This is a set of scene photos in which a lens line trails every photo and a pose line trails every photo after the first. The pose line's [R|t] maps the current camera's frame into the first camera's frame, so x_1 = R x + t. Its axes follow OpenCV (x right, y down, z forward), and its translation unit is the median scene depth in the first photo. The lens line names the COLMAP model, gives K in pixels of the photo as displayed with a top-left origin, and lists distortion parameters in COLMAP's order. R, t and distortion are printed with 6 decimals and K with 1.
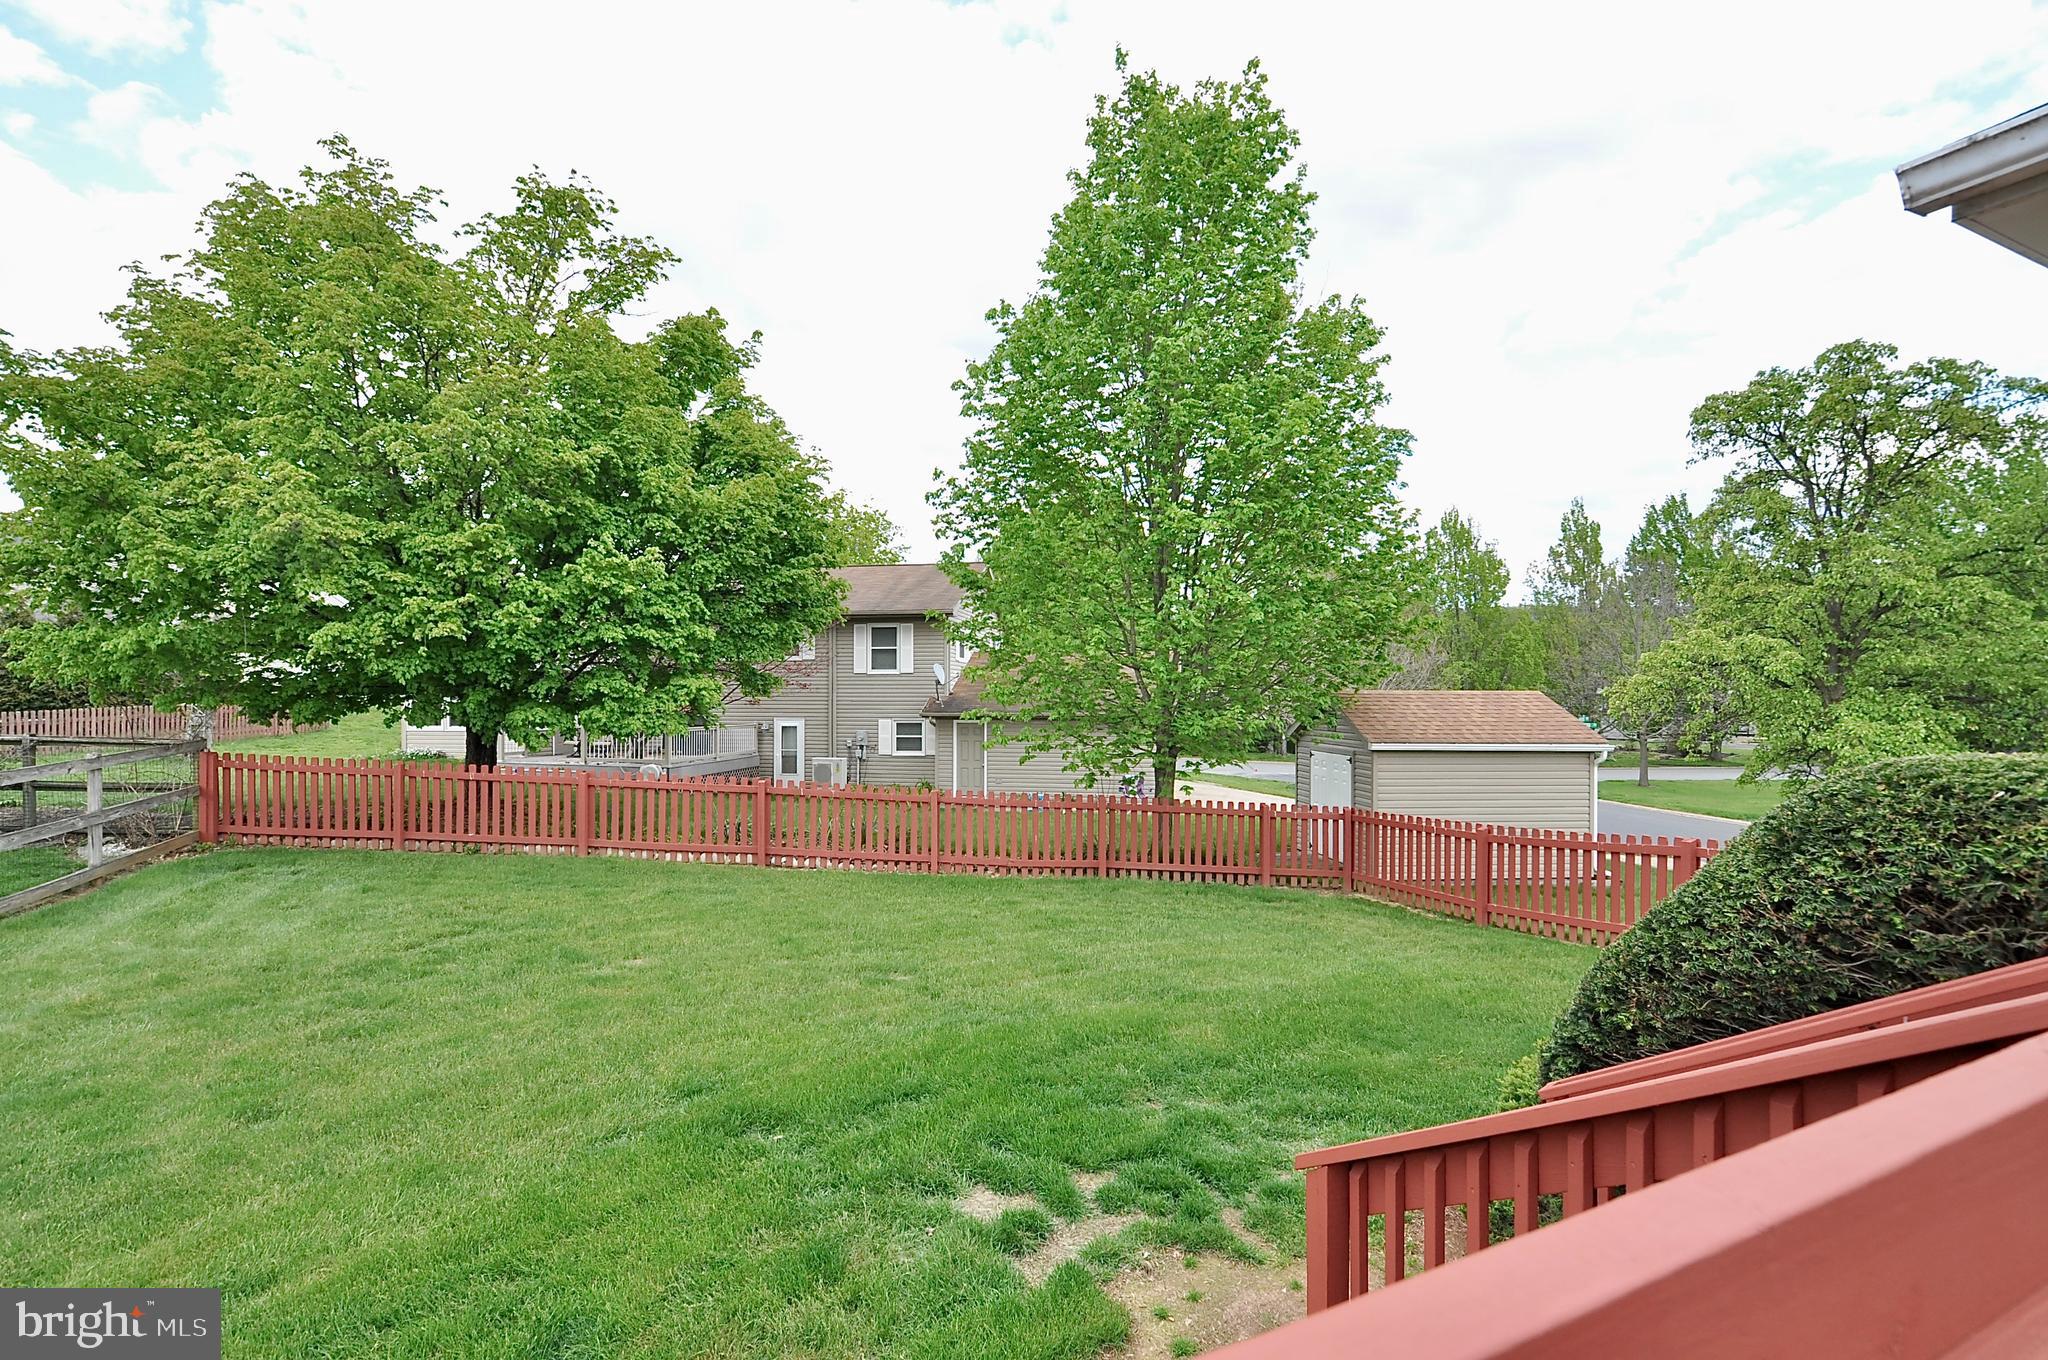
lens RADIAL K [[893.5, 0, 1019.7], [0, 893.5, 687.2], [0, 0, 1]] dist [0.006471, -0.001105]
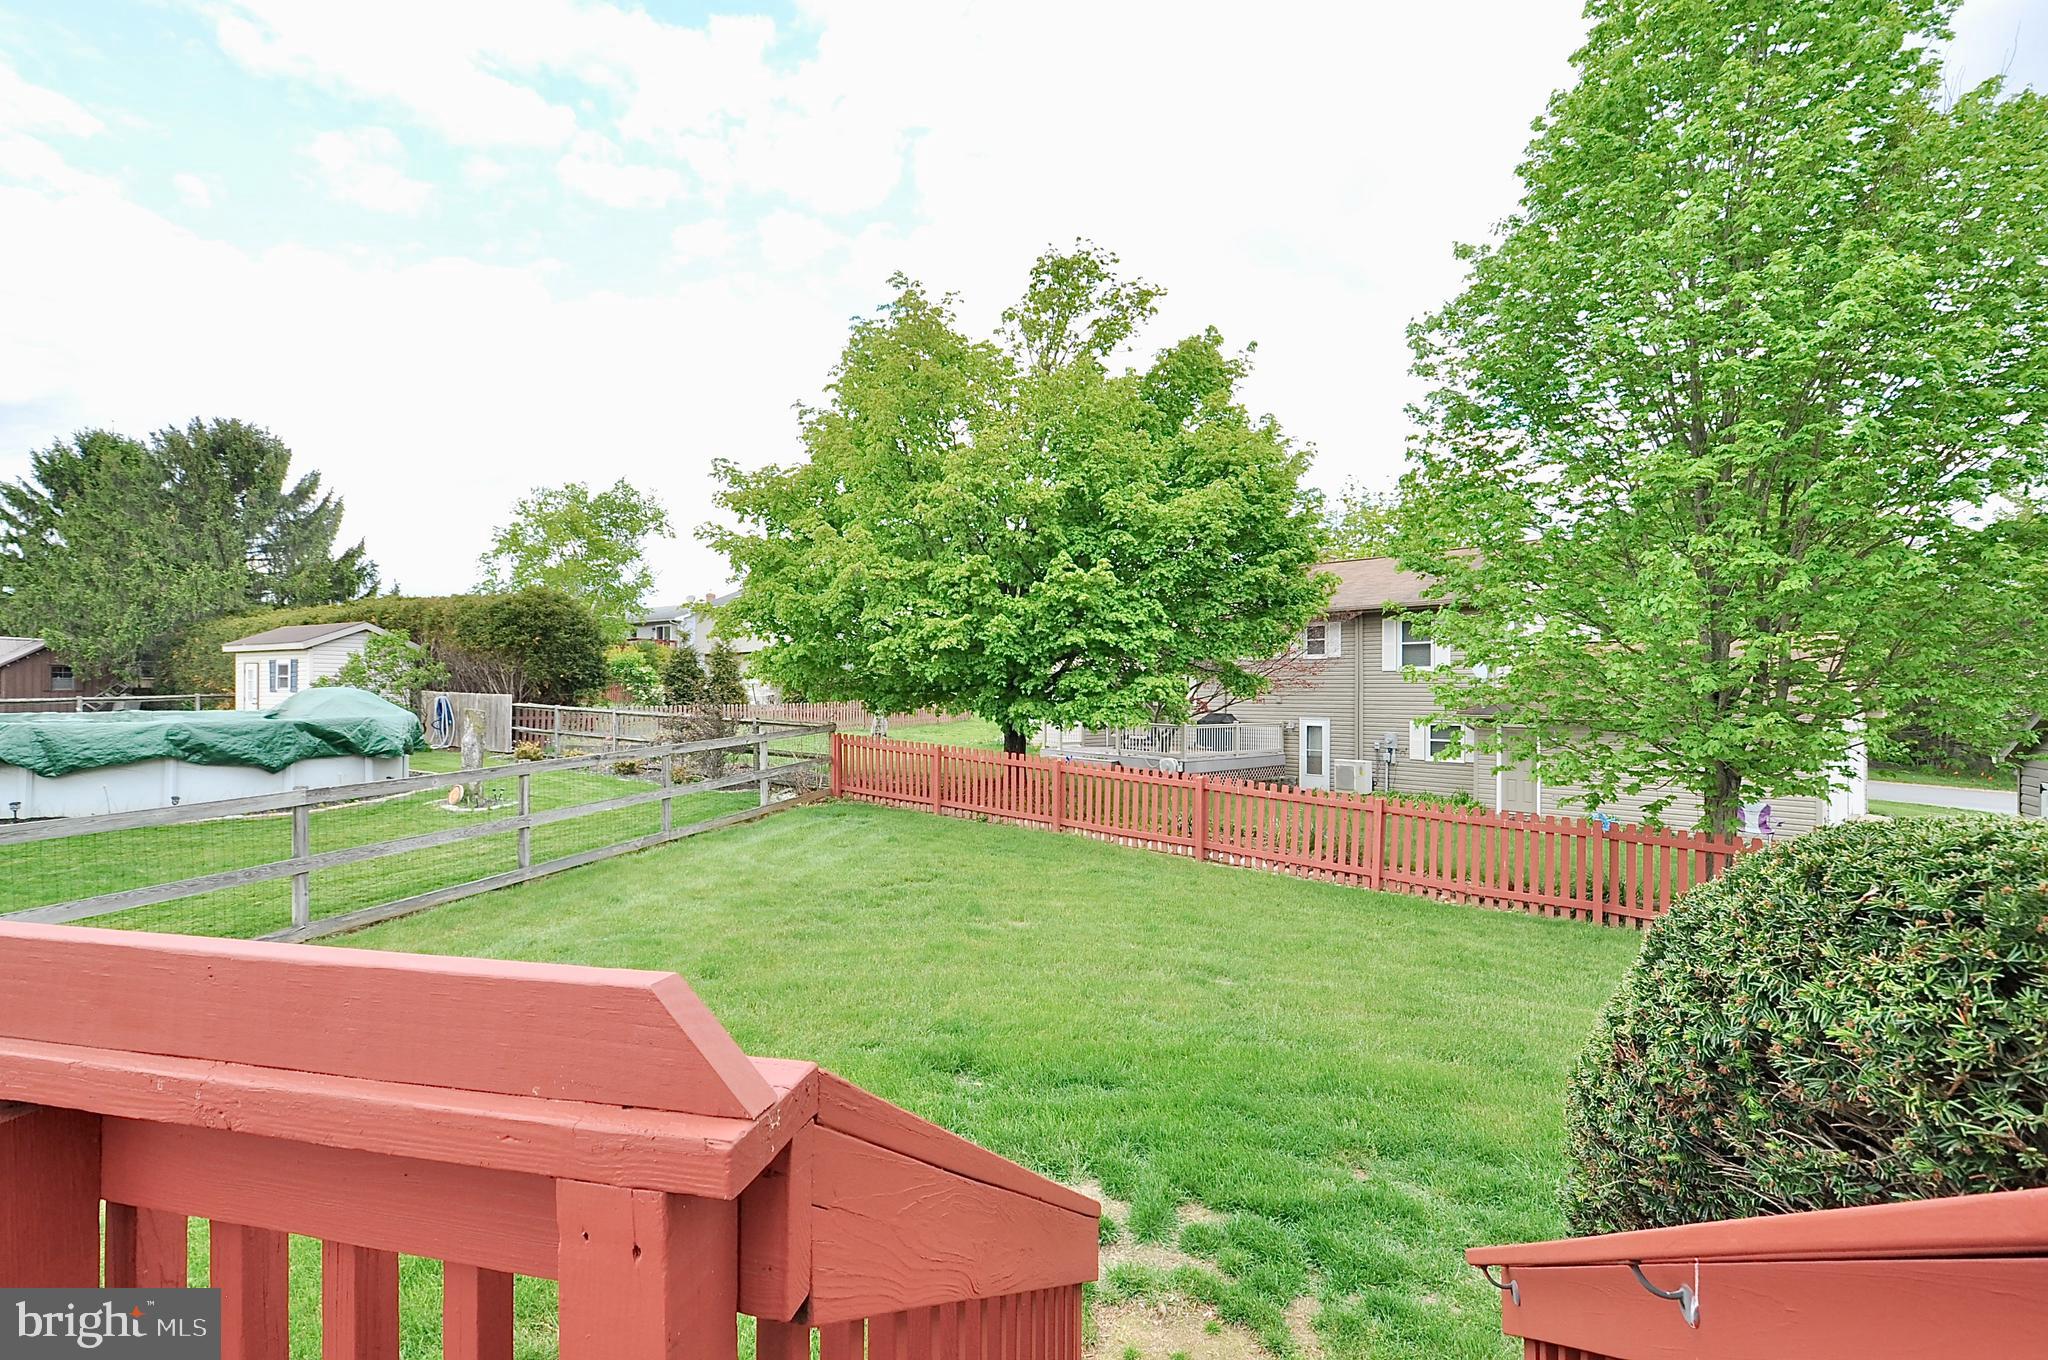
lens RADIAL K [[893.5, 0, 1019.7], [0, 893.5, 687.2], [0, 0, 1]] dist [0.006471, -0.001105]
pose [[0.794809, -0.001007, -0.606858, 0.167137], [0.001757, 0.999998, 0.000643, -0.000394], [0.606857, -0.001577, 0.794810, 0.048278]]
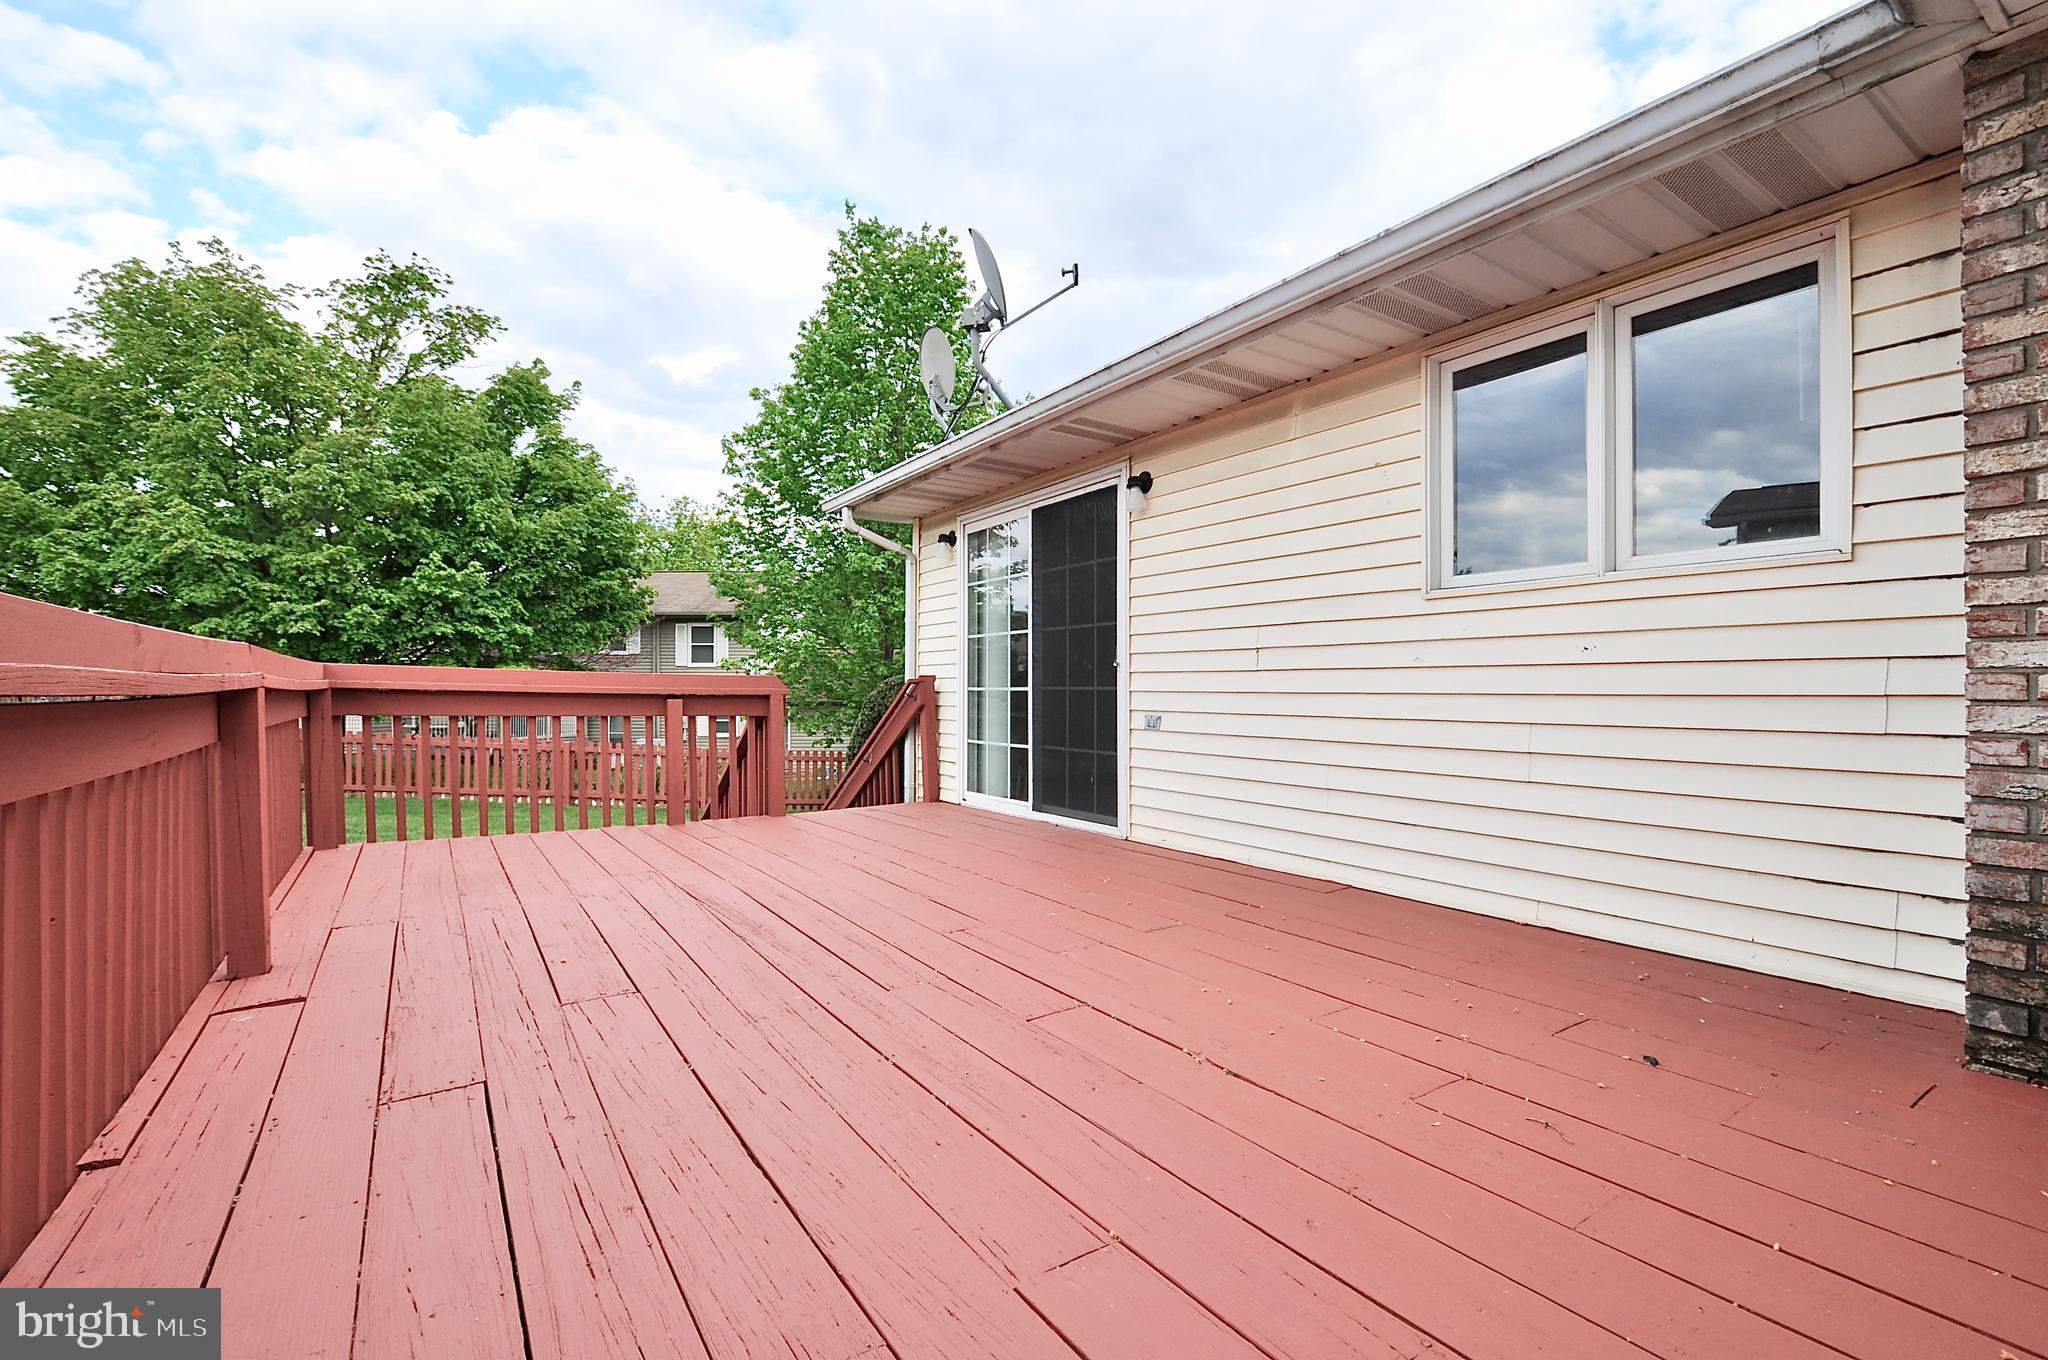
lens RADIAL K [[877.7, 0, 1018.3], [0, 877.7, 684.3], [0, 0, 1]] dist [-0.001457, -0.000038]
pose [[0.989432, 0.003035, 0.144963, 0.178182], [-0.002733, 0.999994, -0.002287, 0.018763], [-0.144969, 0.001867, 0.989434, -0.366285]]
